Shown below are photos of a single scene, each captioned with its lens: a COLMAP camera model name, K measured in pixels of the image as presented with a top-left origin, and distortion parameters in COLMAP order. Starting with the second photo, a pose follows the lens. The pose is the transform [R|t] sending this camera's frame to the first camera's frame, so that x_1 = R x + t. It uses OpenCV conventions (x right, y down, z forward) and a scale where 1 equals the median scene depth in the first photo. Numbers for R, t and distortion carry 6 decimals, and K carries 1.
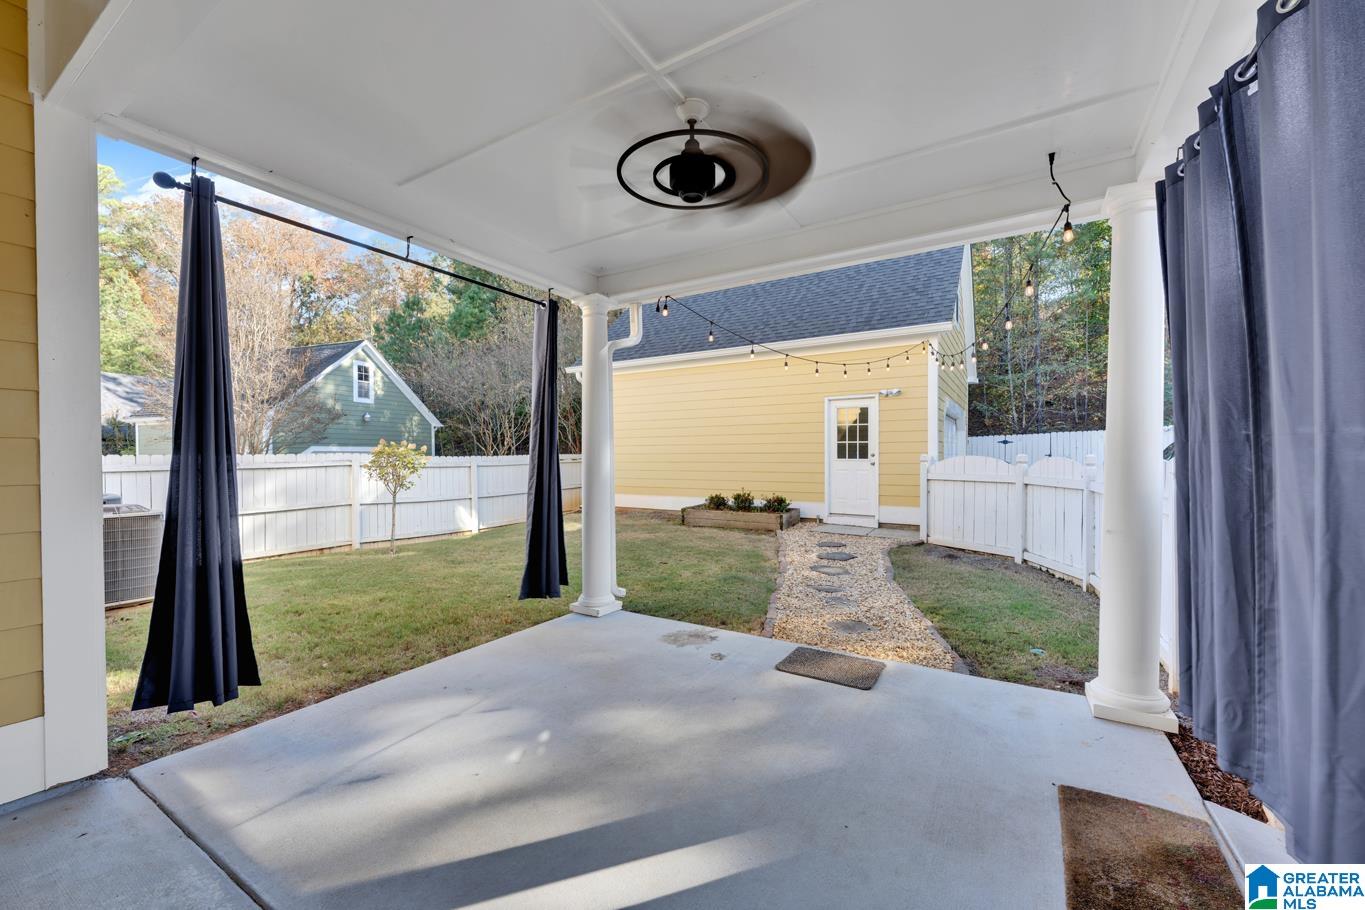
lens RADIAL K [[538.4, 0, 680.5], [0, 538.4, 456.9], [0, 0, 1]] dist [0.000141, 0.000155]
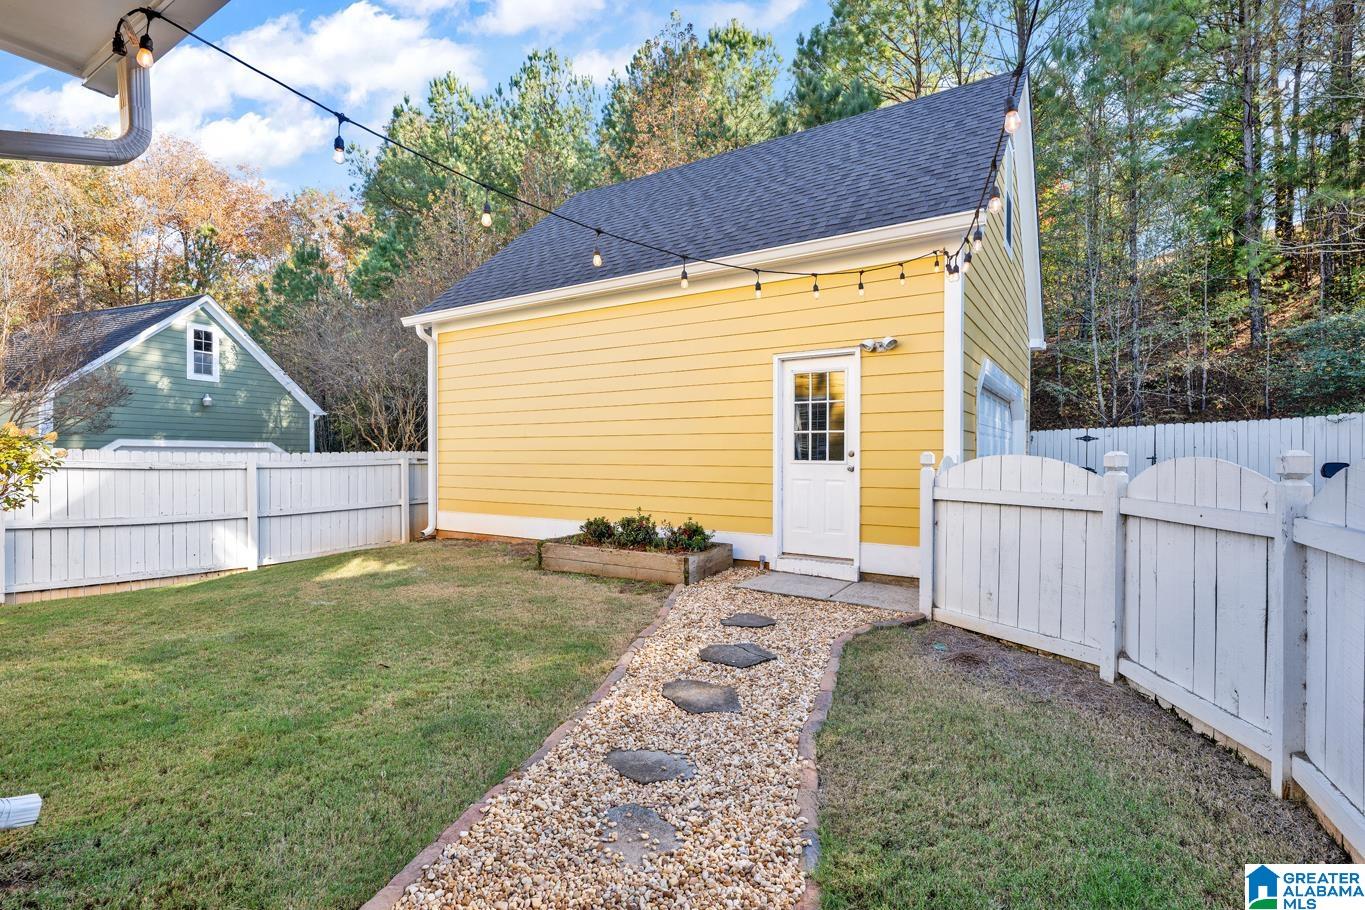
lens RADIAL K [[639.2, 0, 684.6], [0, 639.2, 455.8], [0, 0, 1]] dist [-0.002050, 0.001086]
pose [[0.999728, 0.006878, -0.022294, 0.177869], [-0.006970, 0.999967, -0.004078, 0.002523], [0.022265, 0.004232, 0.999743, 0.286027]]
